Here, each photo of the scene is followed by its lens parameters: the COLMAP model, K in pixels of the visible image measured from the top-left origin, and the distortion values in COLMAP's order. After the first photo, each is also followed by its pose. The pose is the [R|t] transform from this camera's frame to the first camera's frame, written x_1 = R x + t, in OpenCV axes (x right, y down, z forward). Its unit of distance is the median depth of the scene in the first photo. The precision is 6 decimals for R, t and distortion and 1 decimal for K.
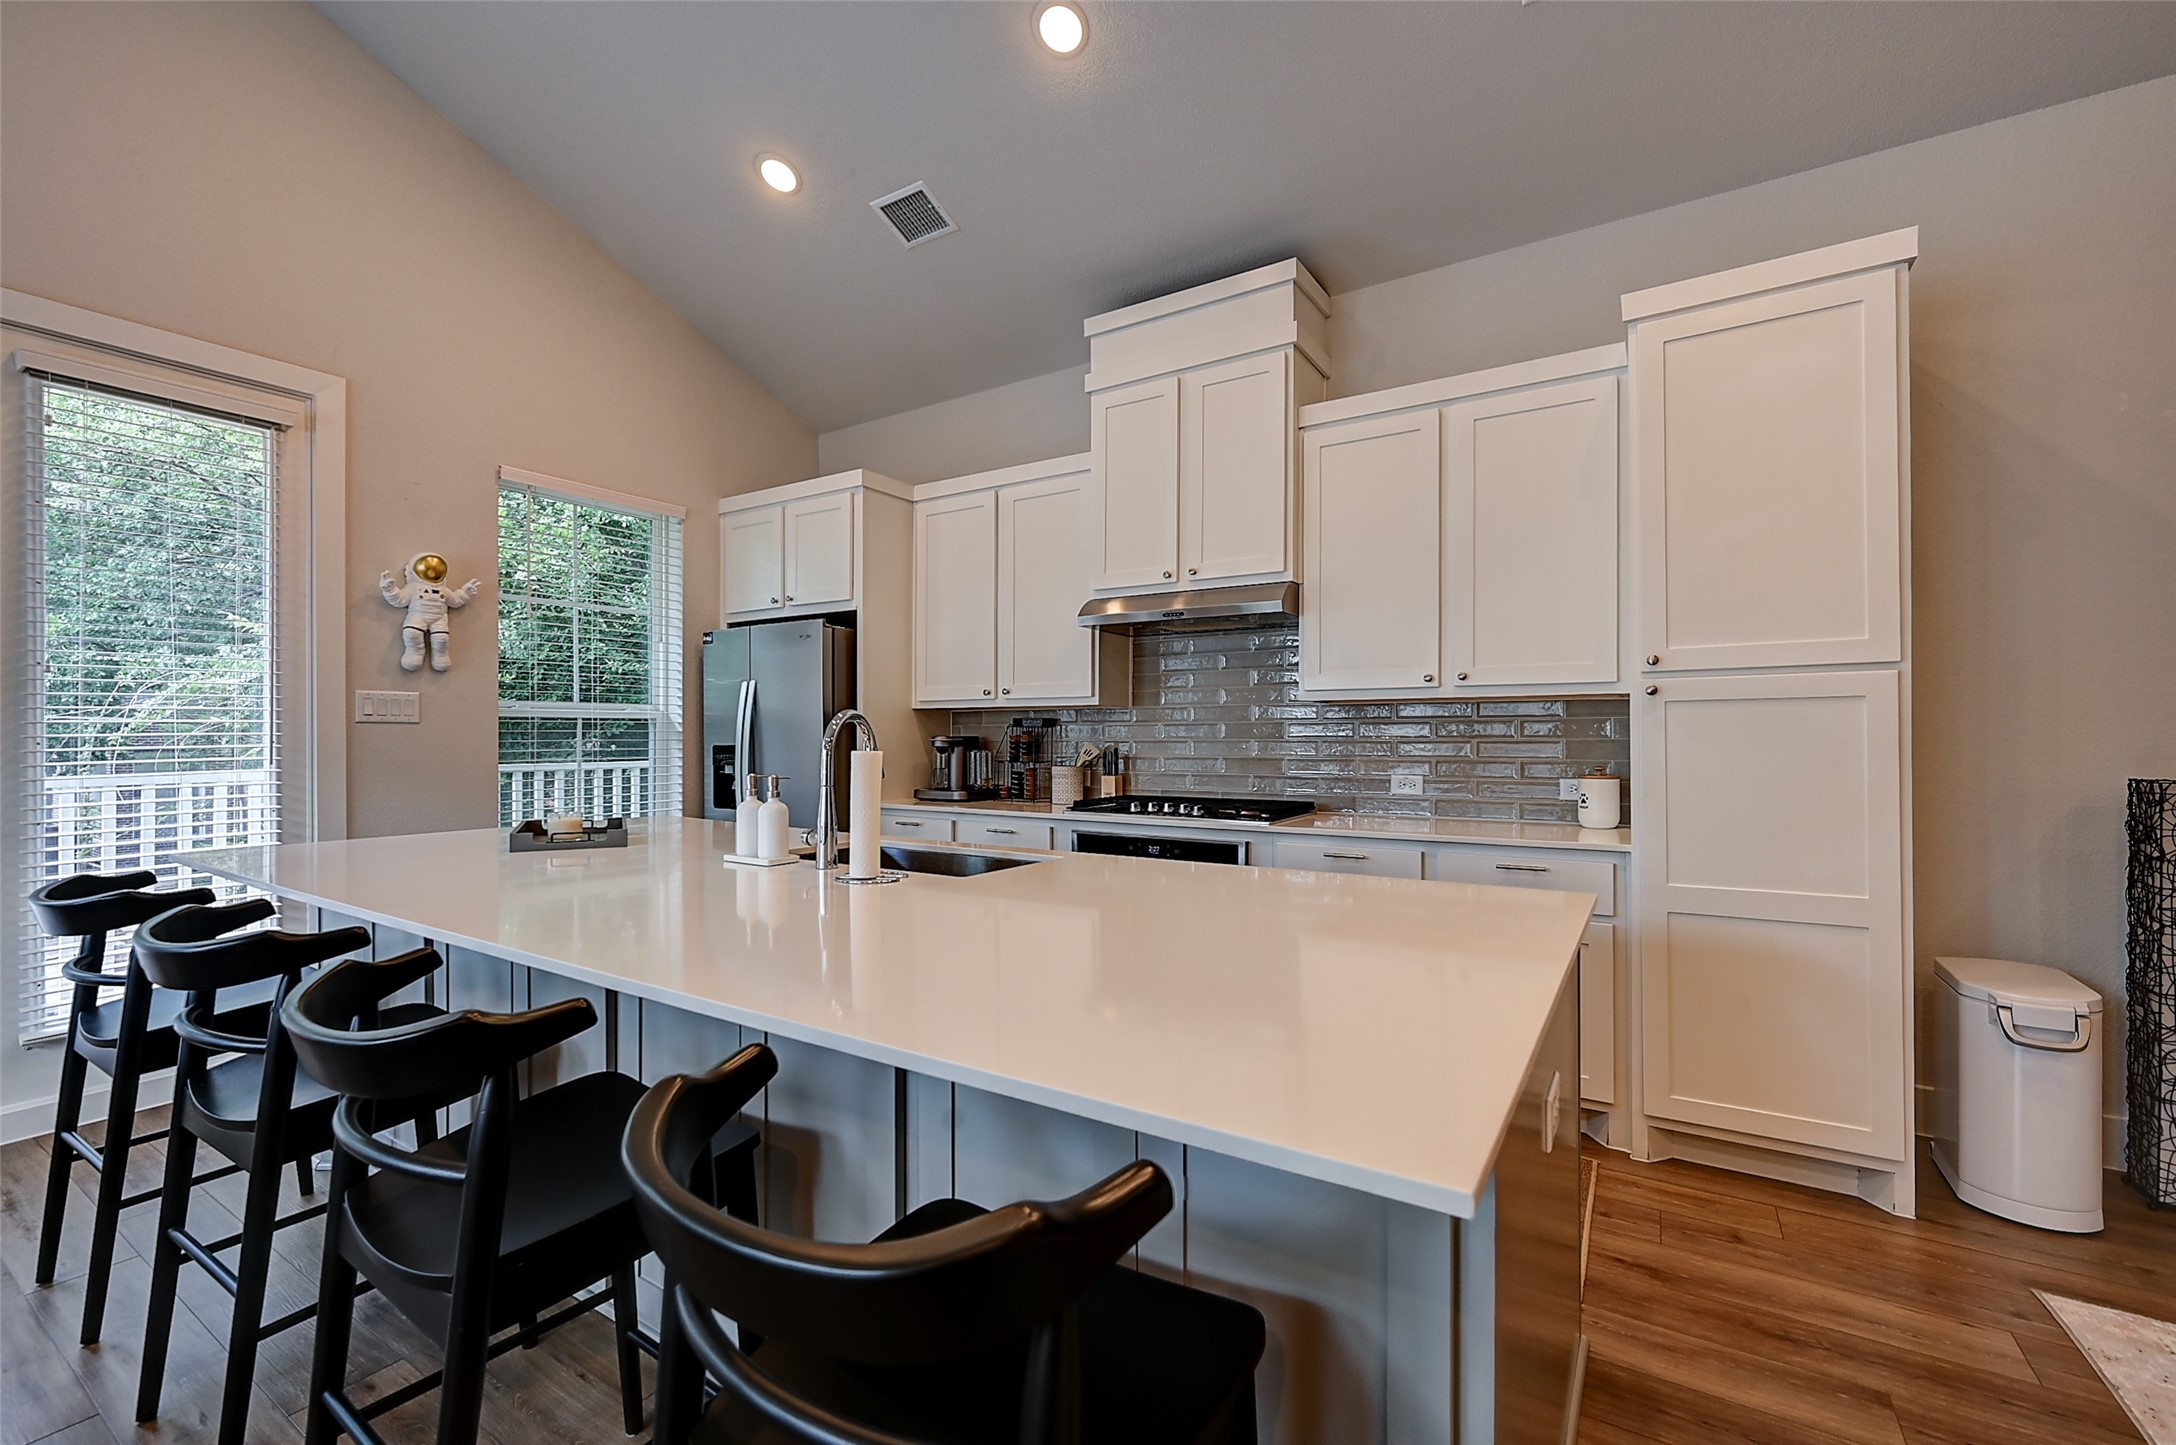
lens RADIAL K [[906.6, 0, 1058.4], [0, 906.6, 734.3], [0, 0, 1]] dist [-0.008582, 0.001281]
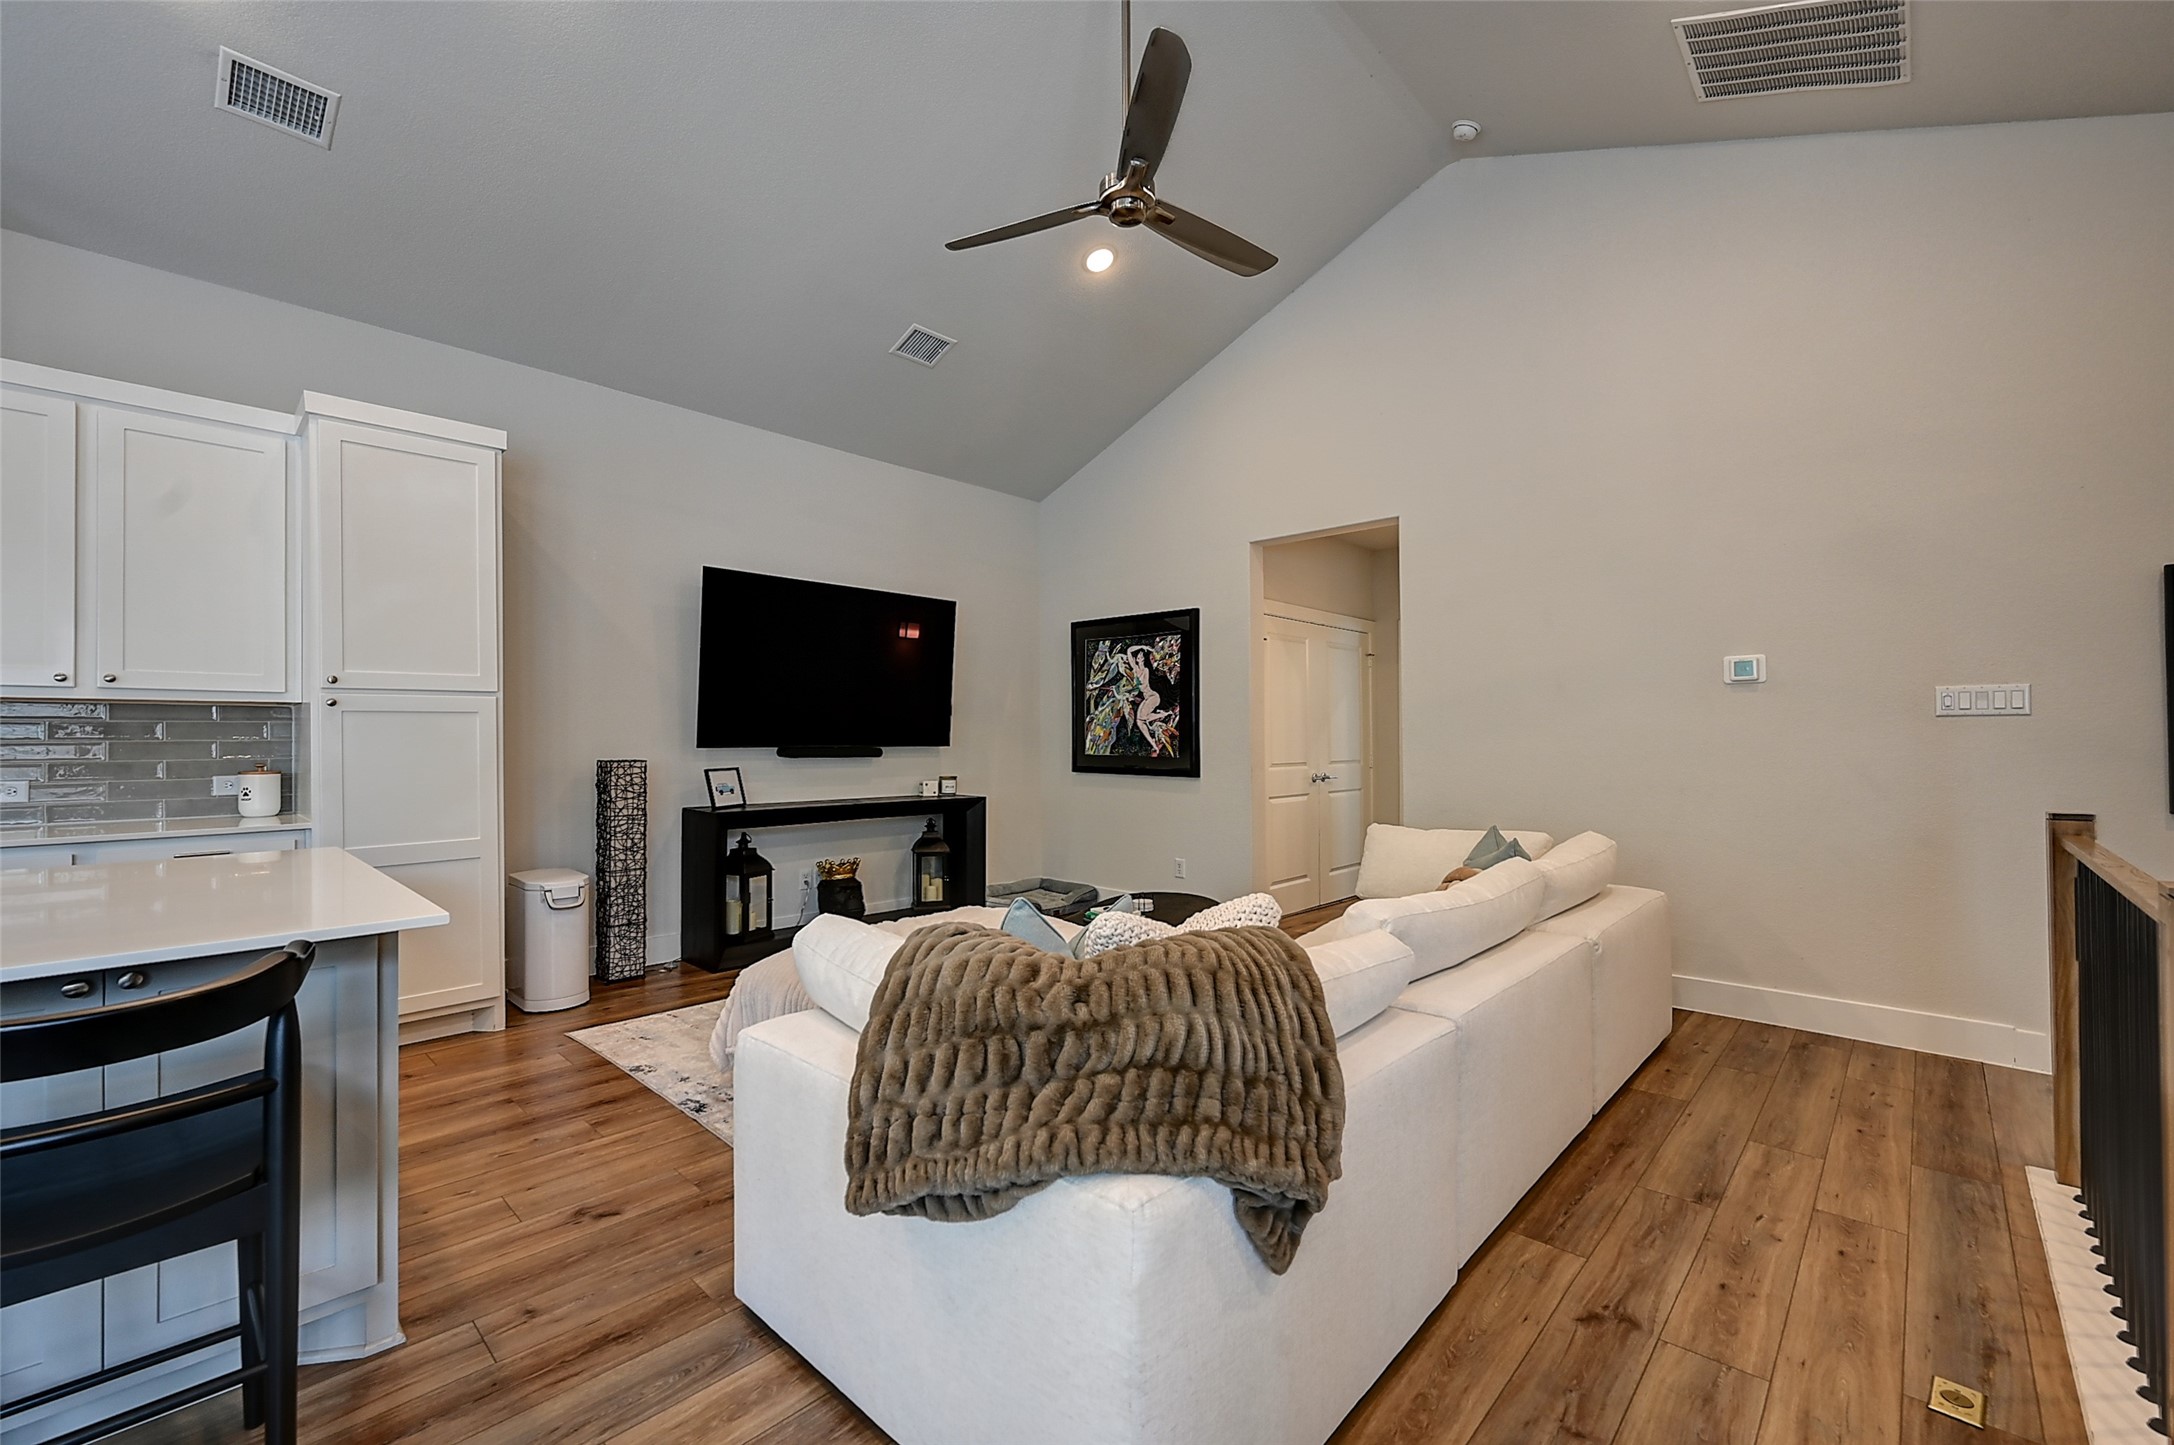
lens RADIAL K [[905.7, 0, 1108.8], [0, 905.7, 731.4], [0, 0, 1]] dist [-0.008582, 0.001281]
pose [[0.162032, 0.003599, 0.986779, -0.319881], [-0.001062, 0.999993, -0.003473, -0.002536], [-0.986785, -0.000485, 0.162034, -0.231075]]
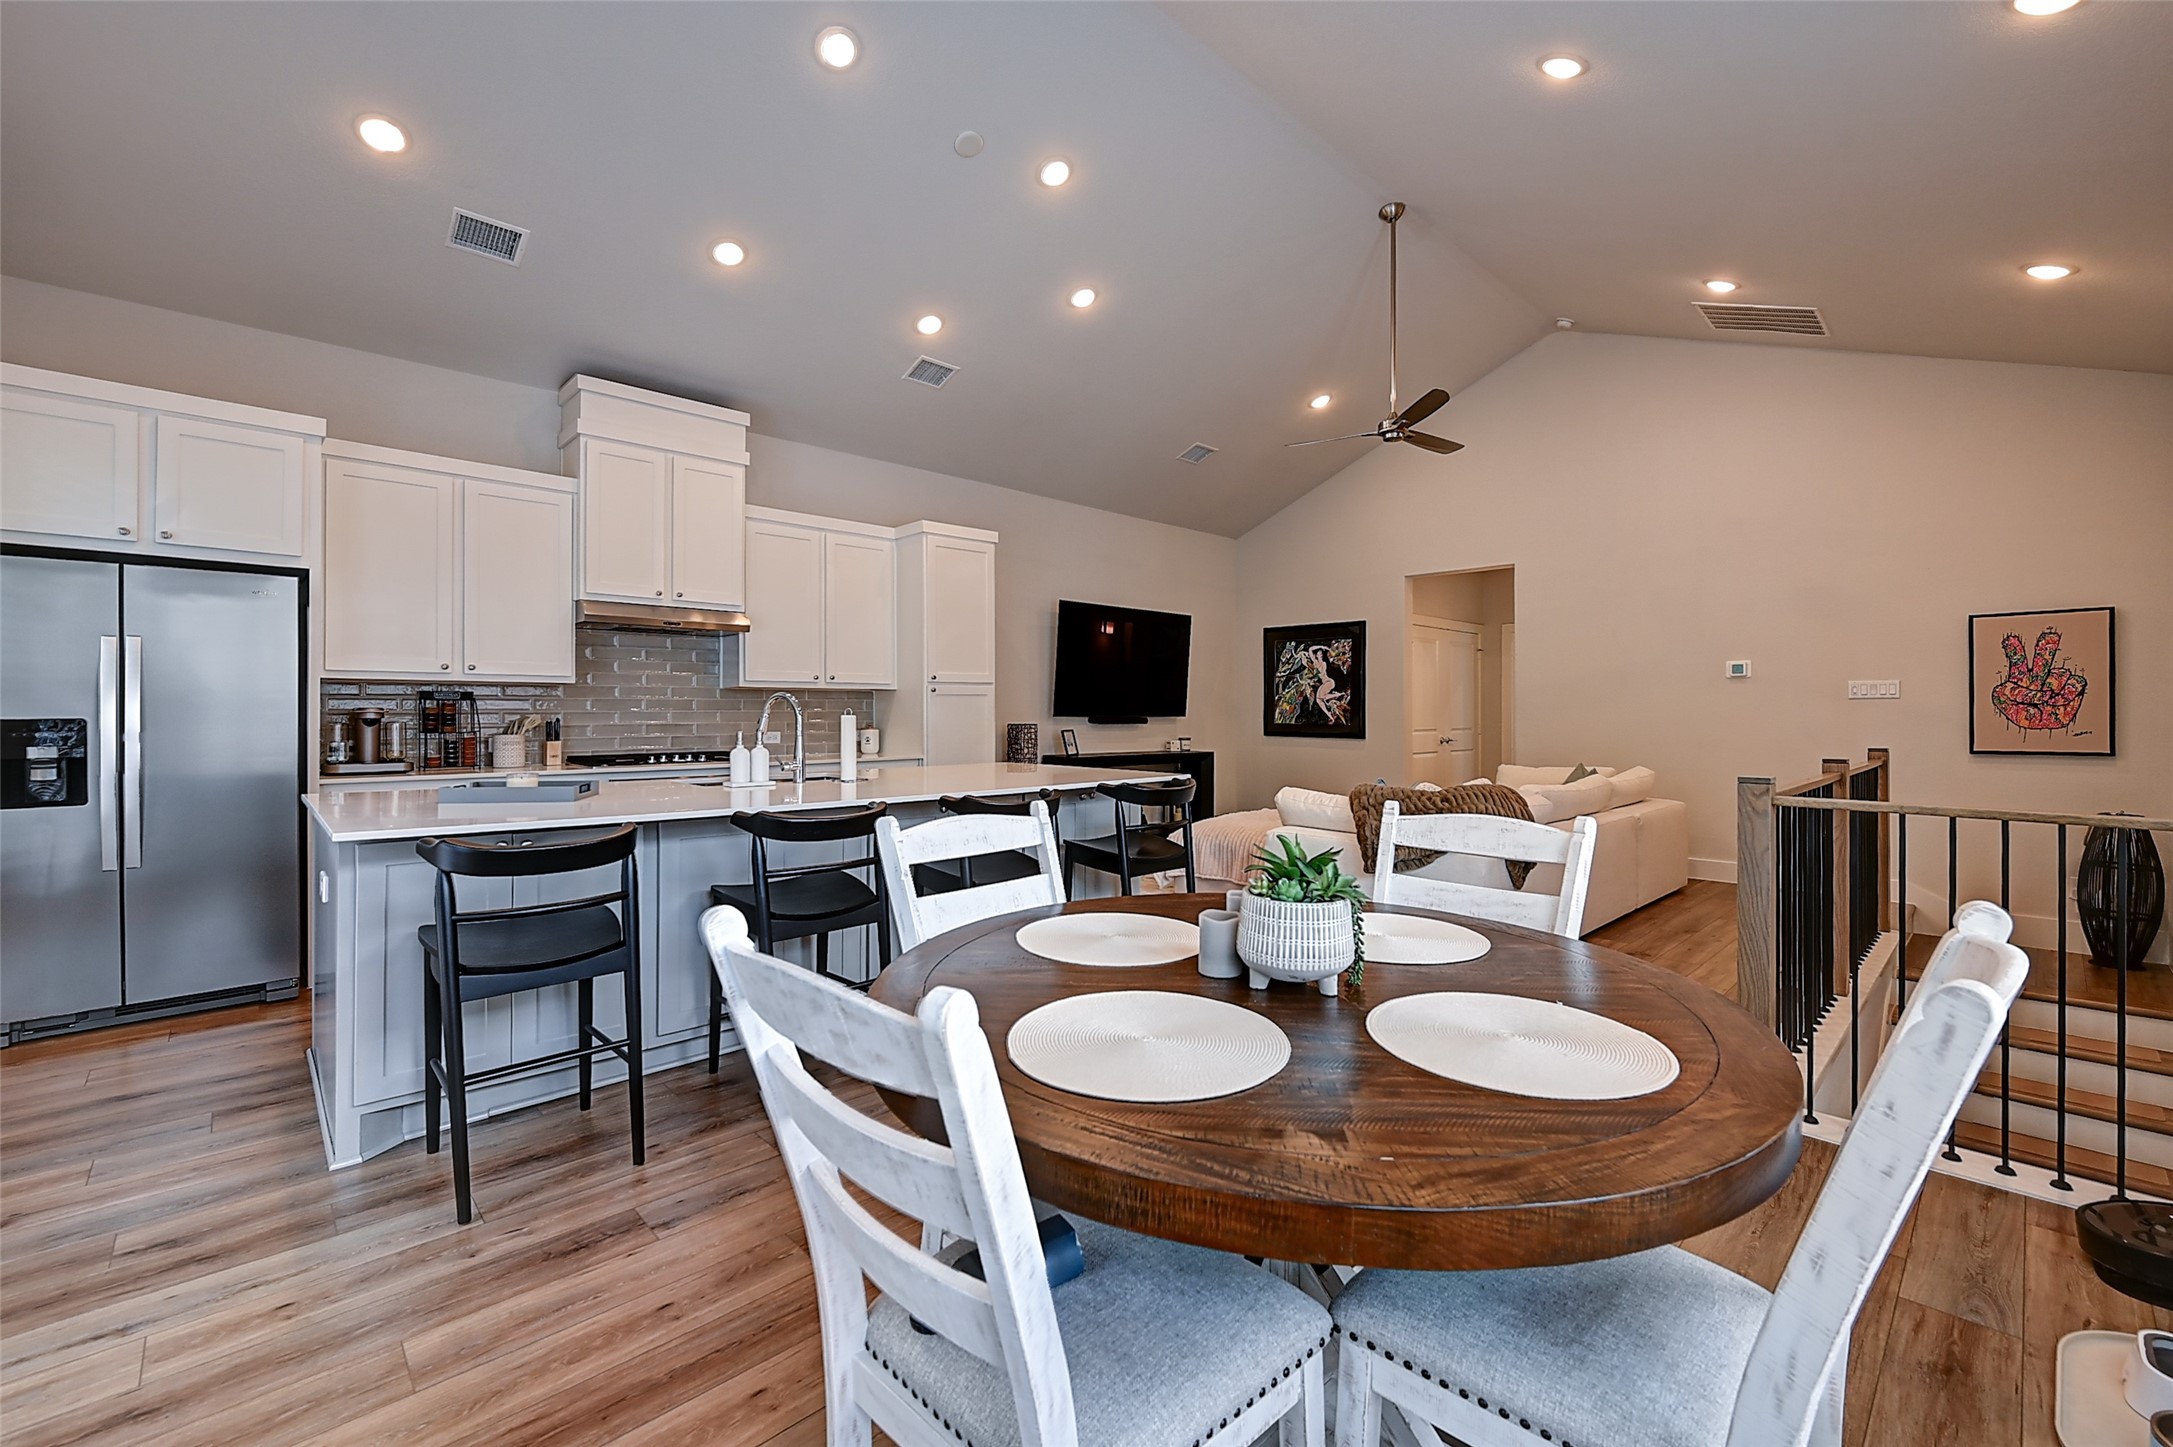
lens RADIAL K [[905.3, 0, 1068.6], [0, 905.3, 713.3], [0, 0, 1]] dist [-0.008582, 0.001281]
pose [[0.243643, -0.000567, 0.969865, -1.138778], [-0.000573, 1.000000, 0.000729, 0.008446], [-0.969865, -0.000734, 0.243642, 0.044088]]
